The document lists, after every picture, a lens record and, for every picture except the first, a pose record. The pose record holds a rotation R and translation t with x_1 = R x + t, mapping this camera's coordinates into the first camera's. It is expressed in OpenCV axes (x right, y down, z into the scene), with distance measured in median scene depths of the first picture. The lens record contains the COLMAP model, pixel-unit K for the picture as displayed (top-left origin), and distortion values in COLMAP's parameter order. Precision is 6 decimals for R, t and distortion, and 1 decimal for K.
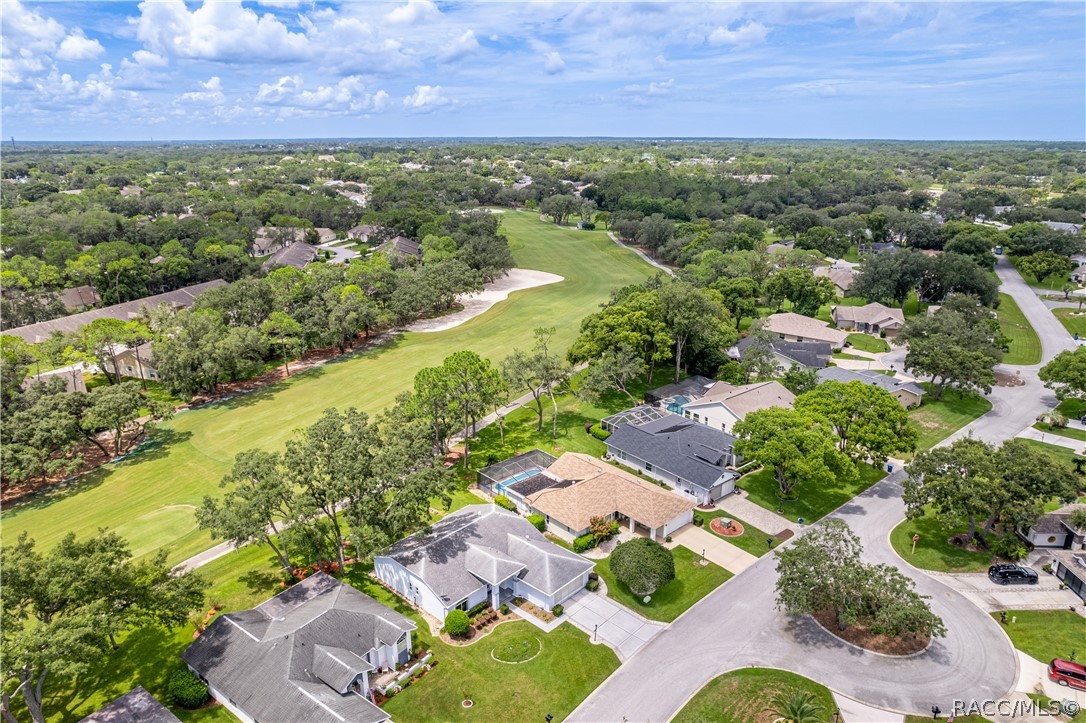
lens RADIAL K [[707.1, 0, 543.0], [0, 707.1, 361.5], [0, 0, 1]] dist [-0.080771, 0.072059]
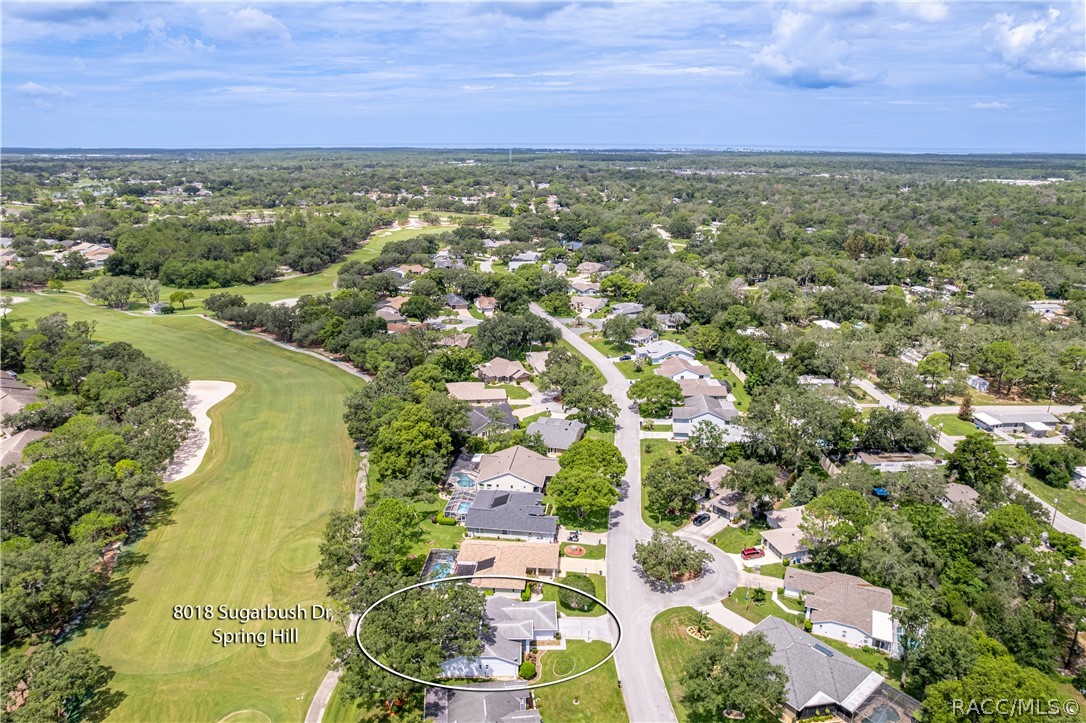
lens RADIAL K [[696.9, 0, 541.8], [0, 696.9, 343.2], [0, 0, 1]] dist [-0.076756, 0.071718]
pose [[0.725247, -0.189213, 0.661978, -0.738808], [0.206835, 0.976959, 0.052641, -0.326054], [-0.656686, 0.098743, 0.747672, -0.214297]]
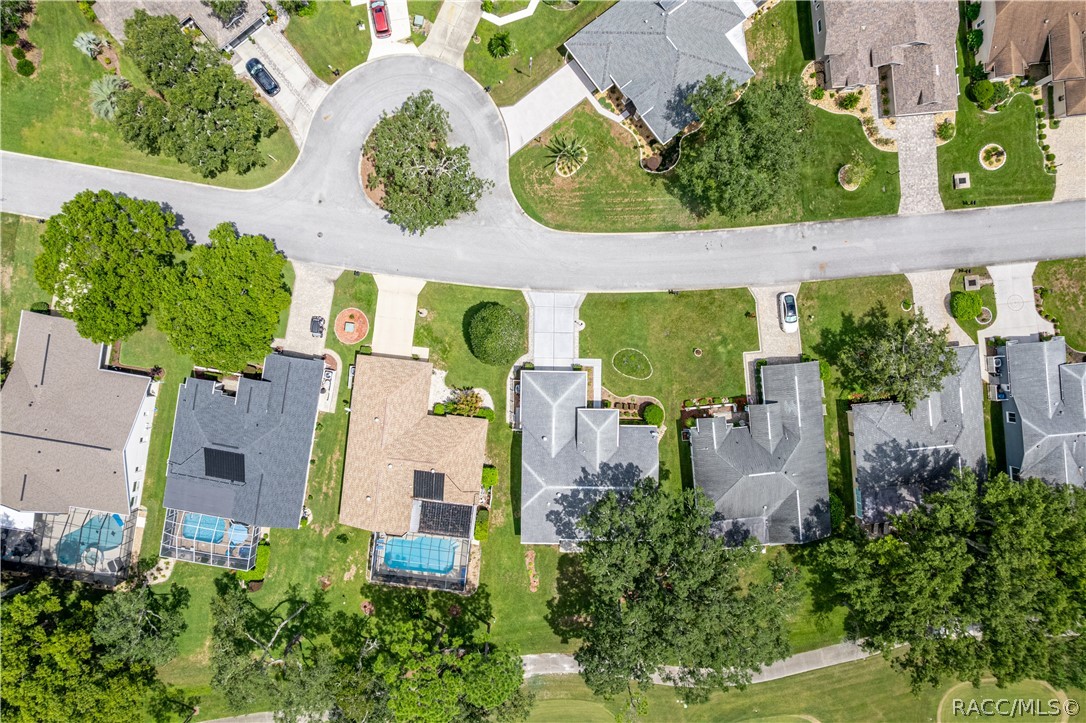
lens RADIAL K [[707.1, 0, 543.0], [0, 707.1, 361.5], [0, 0, 1]] dist [-0.080771, 0.072059]
pose [[-0.660896, -0.750209, -0.020061, 0.069239], [0.220181, -0.219384, 0.950469, -0.575020], [-0.717451, 0.623744, 0.310172, 0.513052]]
